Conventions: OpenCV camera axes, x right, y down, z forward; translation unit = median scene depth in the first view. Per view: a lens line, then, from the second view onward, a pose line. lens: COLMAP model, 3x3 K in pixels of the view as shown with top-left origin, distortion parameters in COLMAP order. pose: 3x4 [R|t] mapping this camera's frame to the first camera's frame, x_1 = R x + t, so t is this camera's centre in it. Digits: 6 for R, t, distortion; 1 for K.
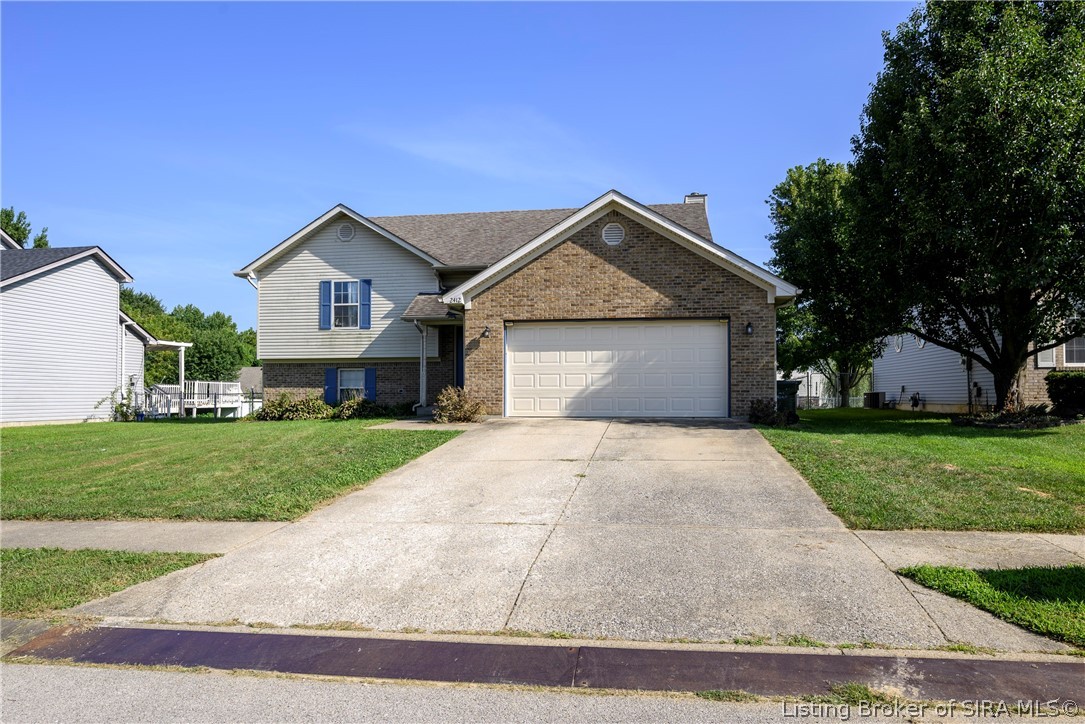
lens RADIAL K [[692.3, 0, 542.5], [0, 692.3, 362.0], [0, 0, 1]] dist [0.001414, 0.000034]
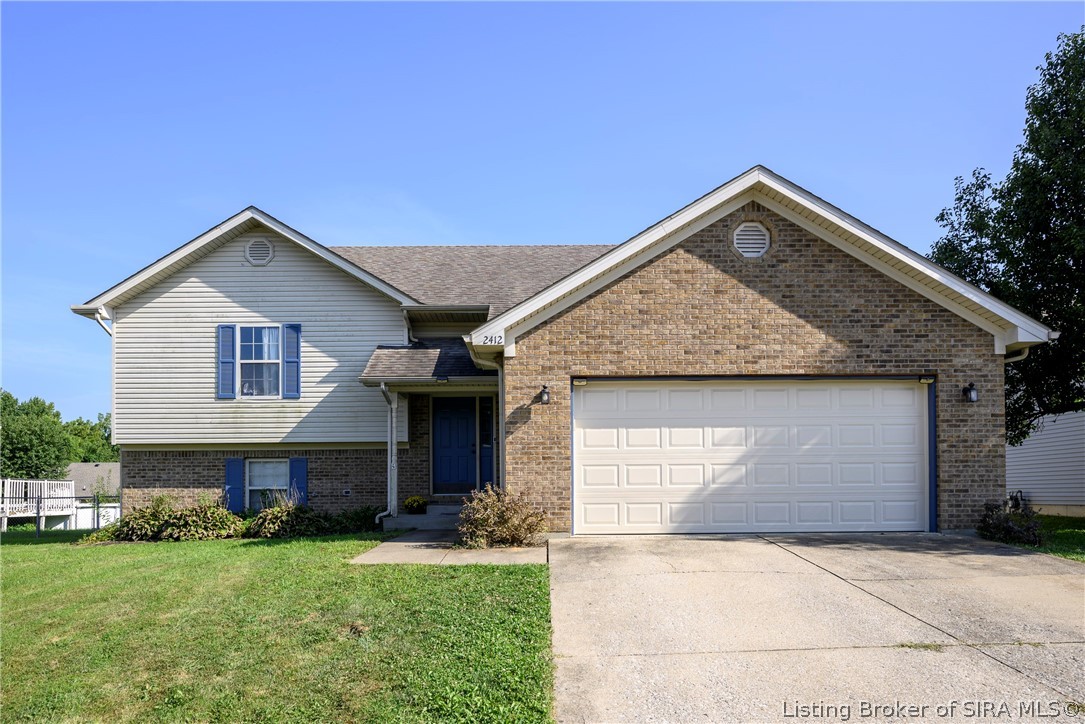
lens RADIAL K [[718.6, 0, 545.0], [0, 718.6, 466.0], [0, 0, 1]] dist [0.000391, -0.002460]
pose [[0.984061, 0.000402, 0.177833, -0.144604], [-0.002099, 0.999954, 0.009350, 0.009666], [-0.177822, -0.009575, 0.984016, 0.291083]]
